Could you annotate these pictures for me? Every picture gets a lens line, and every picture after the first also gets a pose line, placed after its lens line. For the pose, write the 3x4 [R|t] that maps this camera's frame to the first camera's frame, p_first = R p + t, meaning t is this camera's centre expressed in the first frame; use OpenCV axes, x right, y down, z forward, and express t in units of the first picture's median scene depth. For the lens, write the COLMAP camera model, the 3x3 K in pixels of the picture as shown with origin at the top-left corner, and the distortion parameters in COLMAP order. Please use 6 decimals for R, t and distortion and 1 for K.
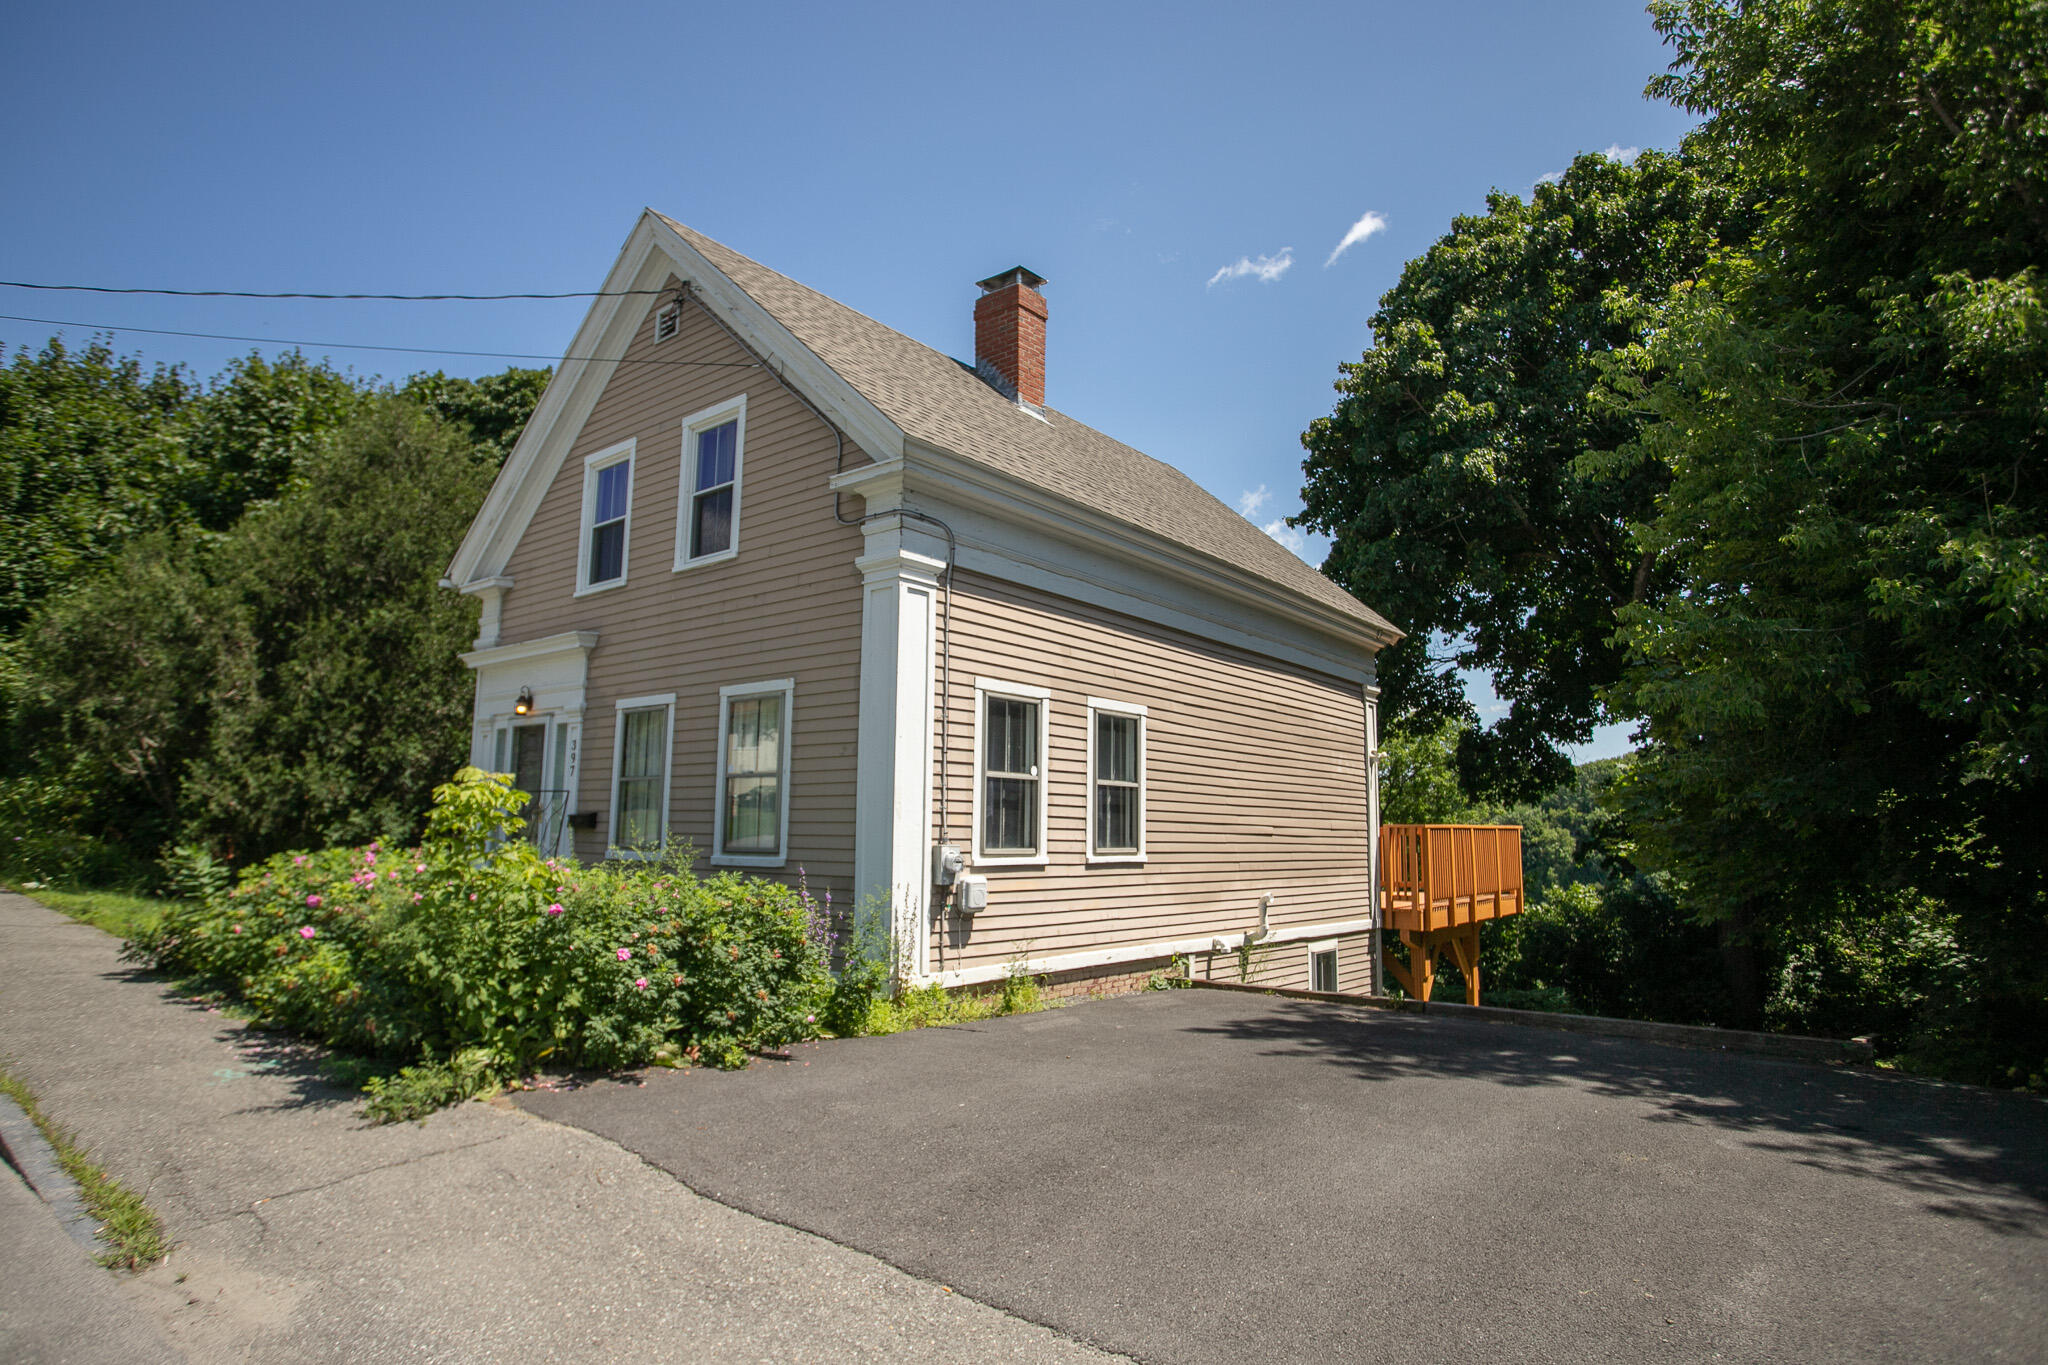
lens RADIAL K [[1112.0, 0, 1021.7], [0, 1112.0, 687.0], [0, 0, 1]] dist [-0.066961, 0.027187]
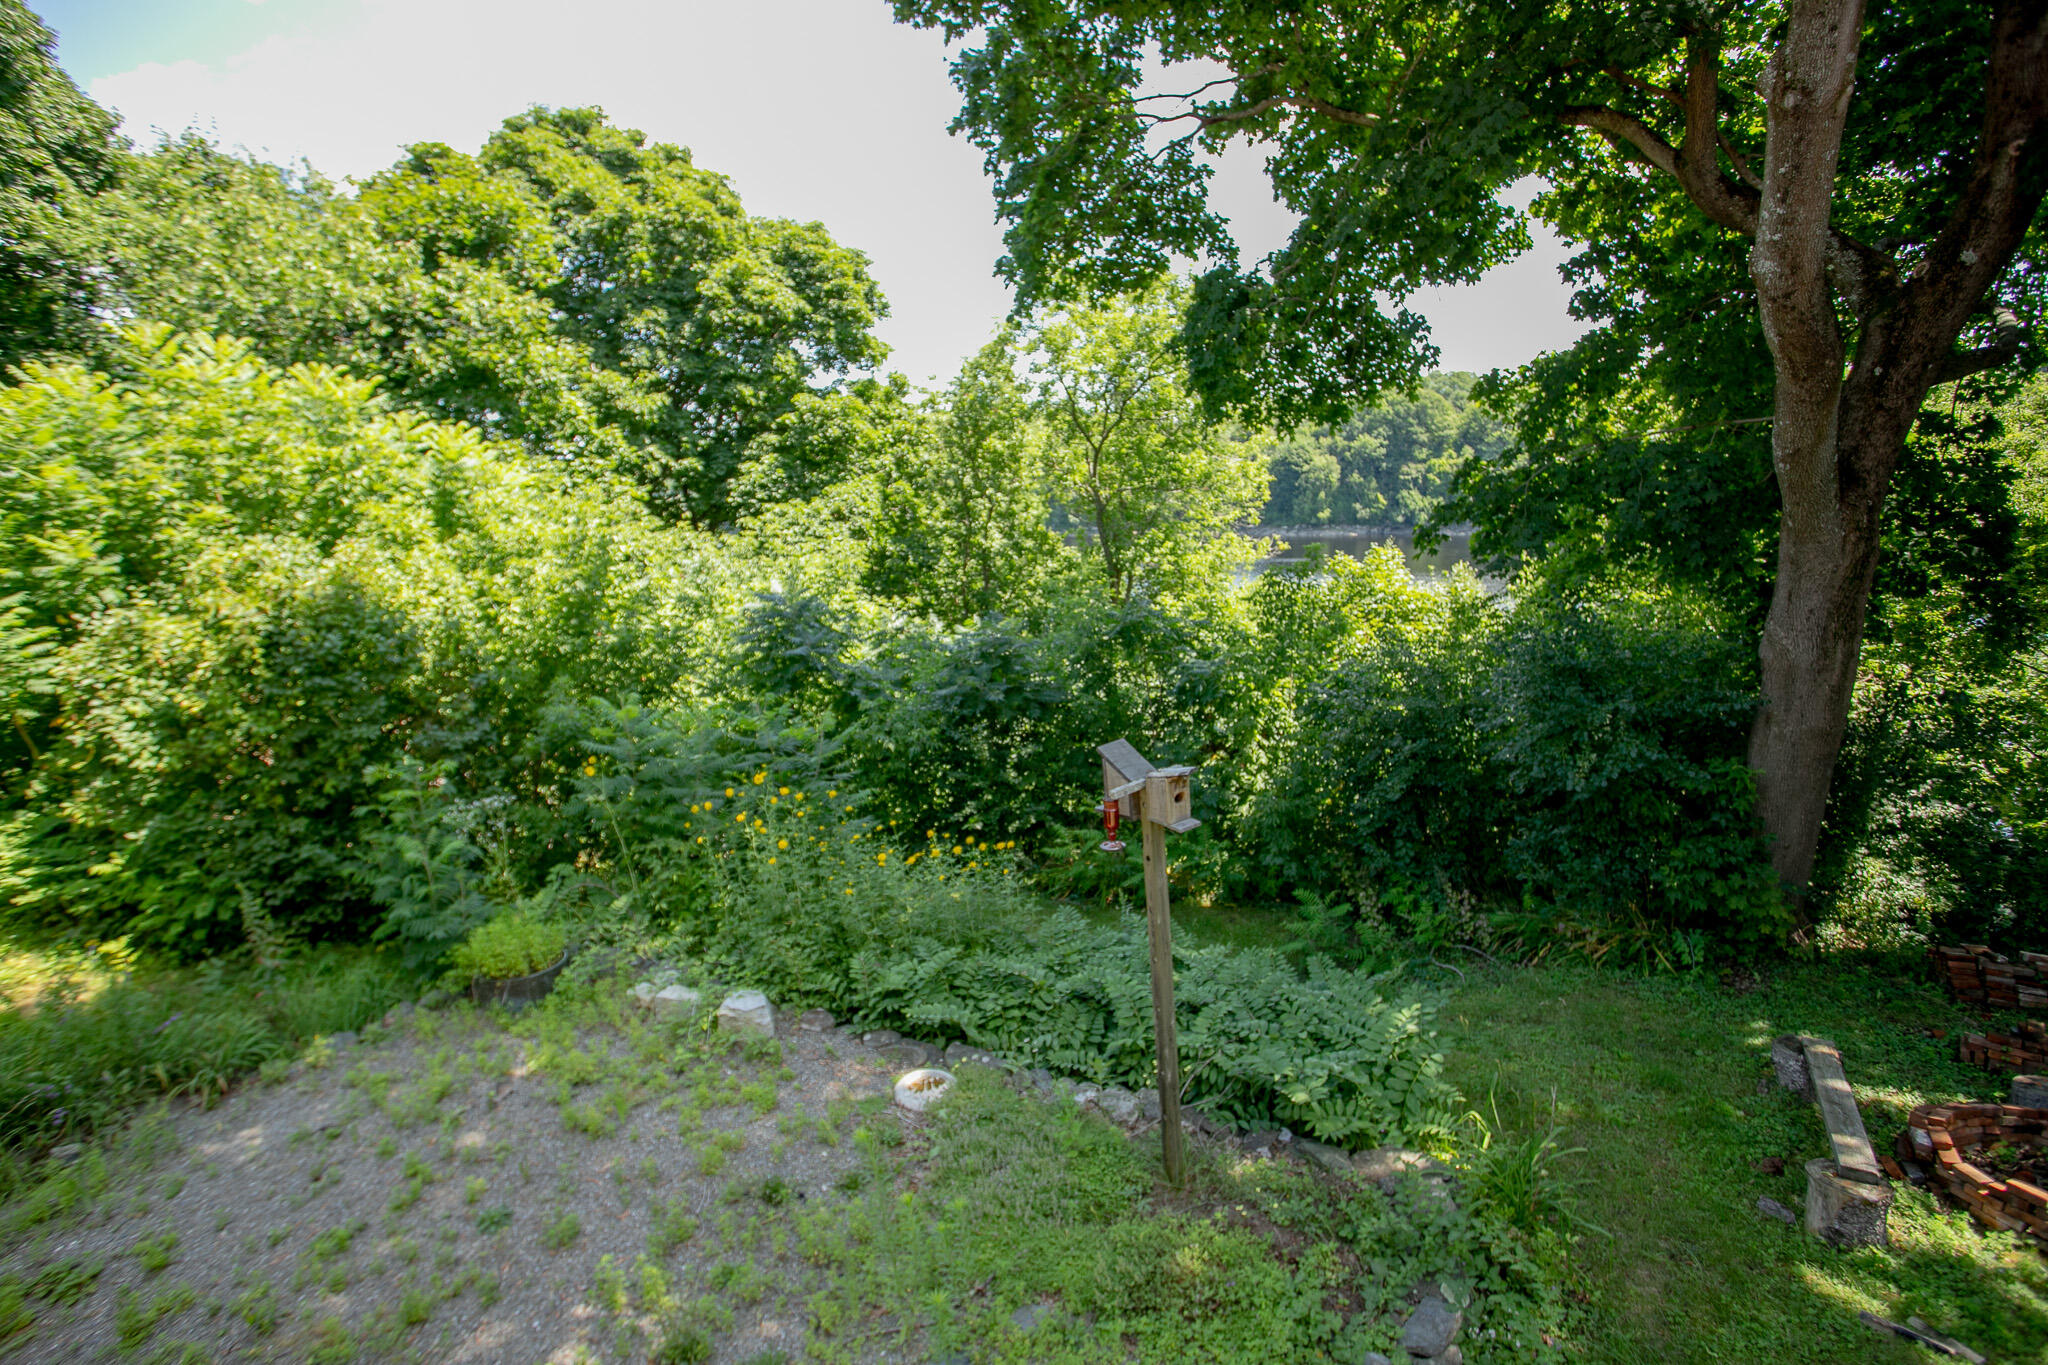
lens RADIAL K [[979.9, 0, 1024.0], [0, 979.9, 682.5], [0, 0, 1]] dist [-0.074820, 0.029727]
pose [[0.986177, -0.084008, 0.142823, 0.709090], [0.031864, 0.942010, 0.334068, 0.181034], [-0.162605, -0.324899, 0.931665, 1.602682]]
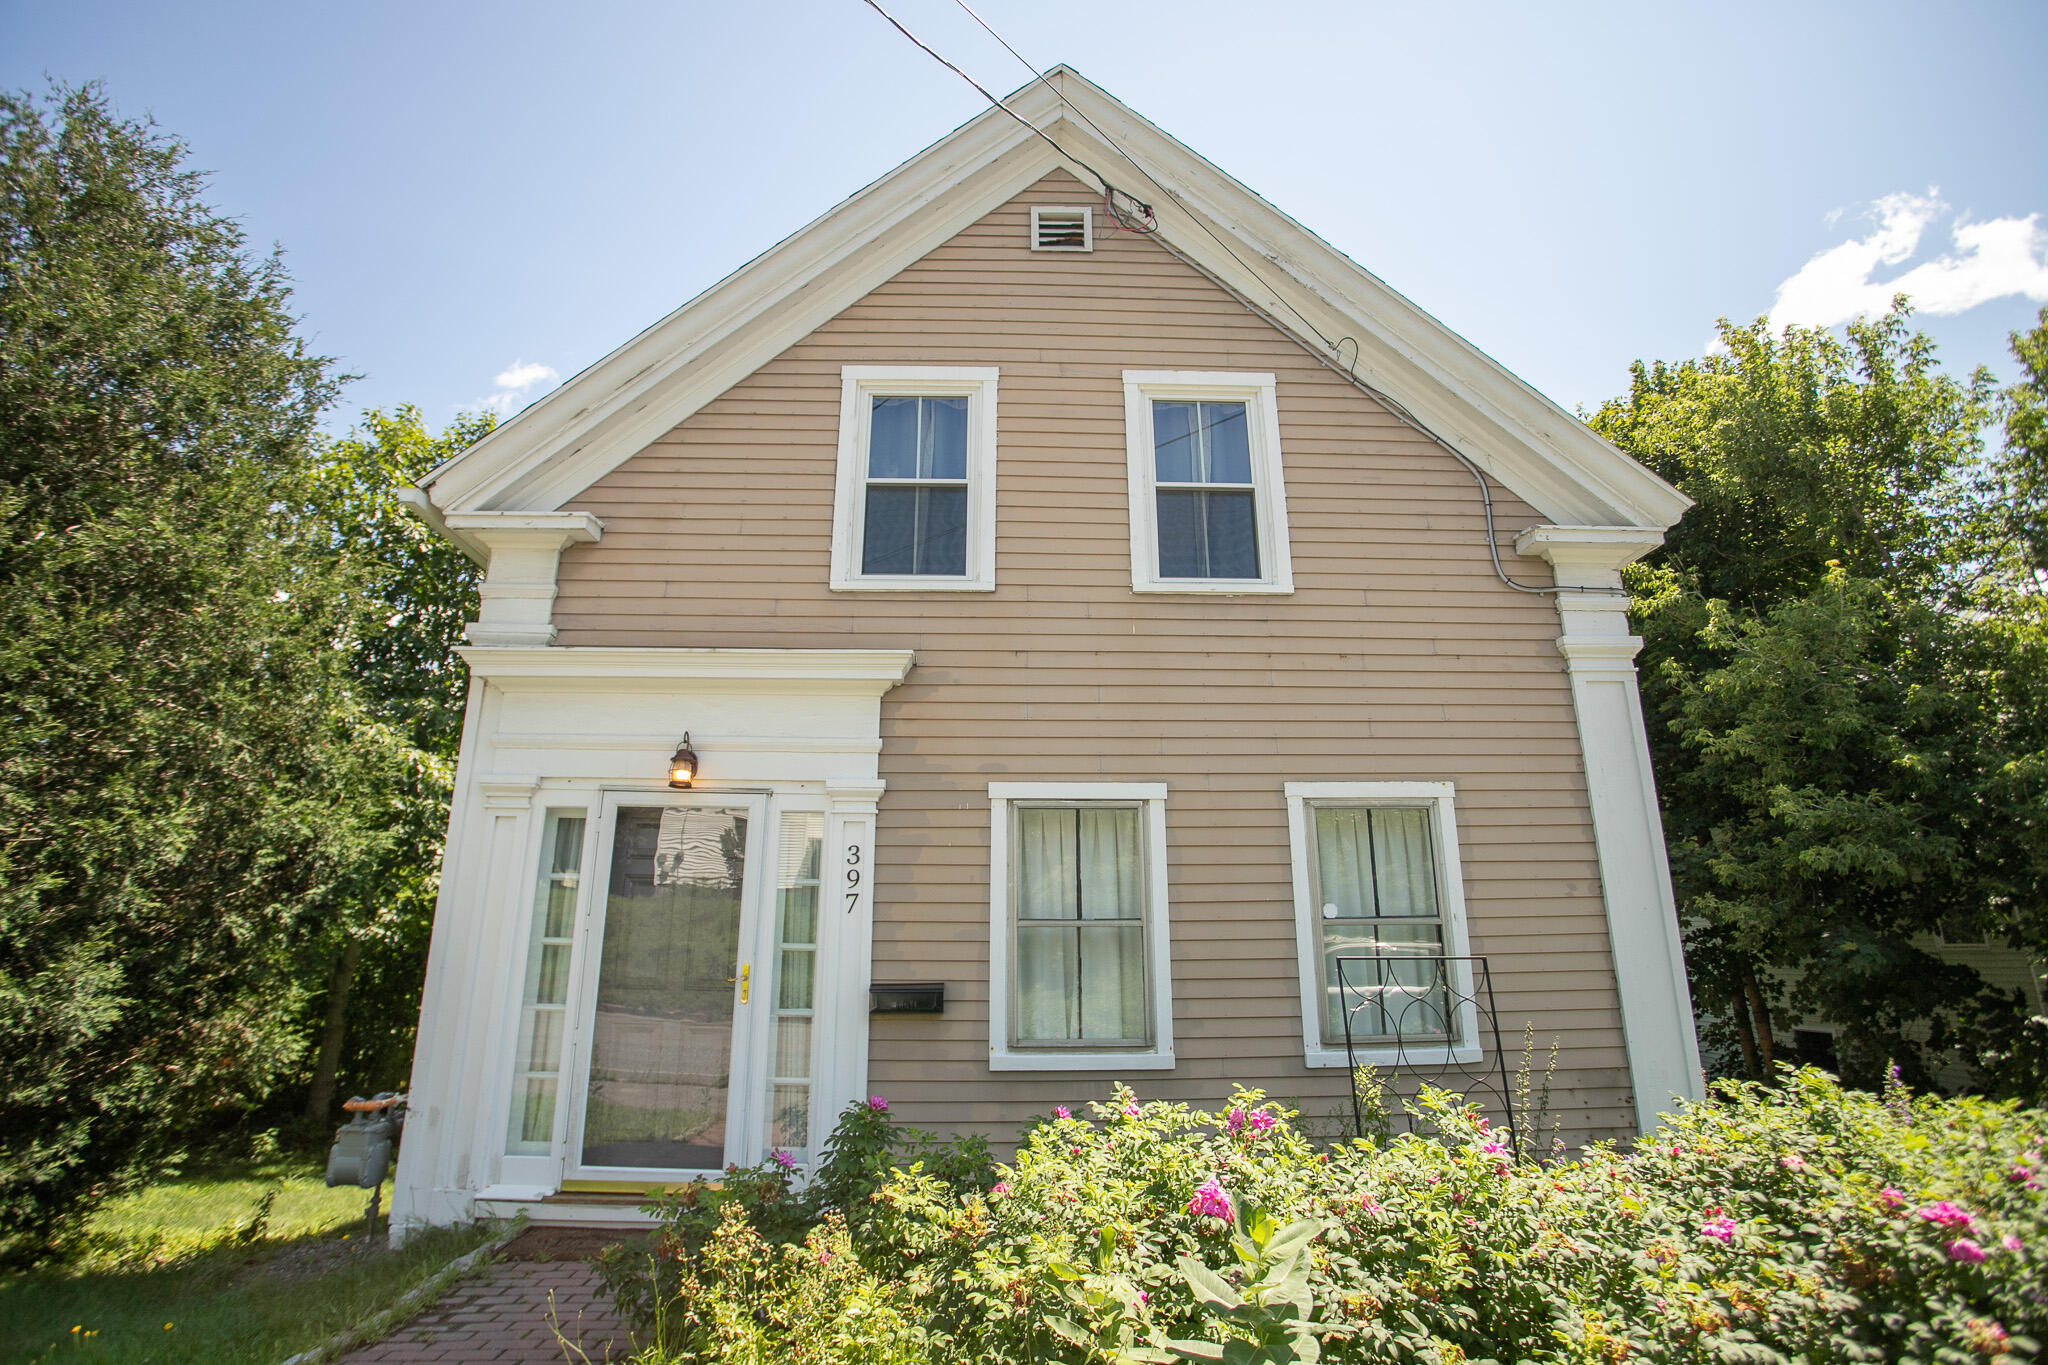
lens RADIAL K [[979.9, 0, 1024.0], [0, 979.9, 682.5], [0, 0, 1]] dist [-0.074820, 0.029727]
pose [[0.752305, 0.168528, 0.636895, -0.649709], [-0.075525, 0.982416, -0.170746, 0.043865], [-0.654471, 0.080352, 0.751805, 0.570239]]
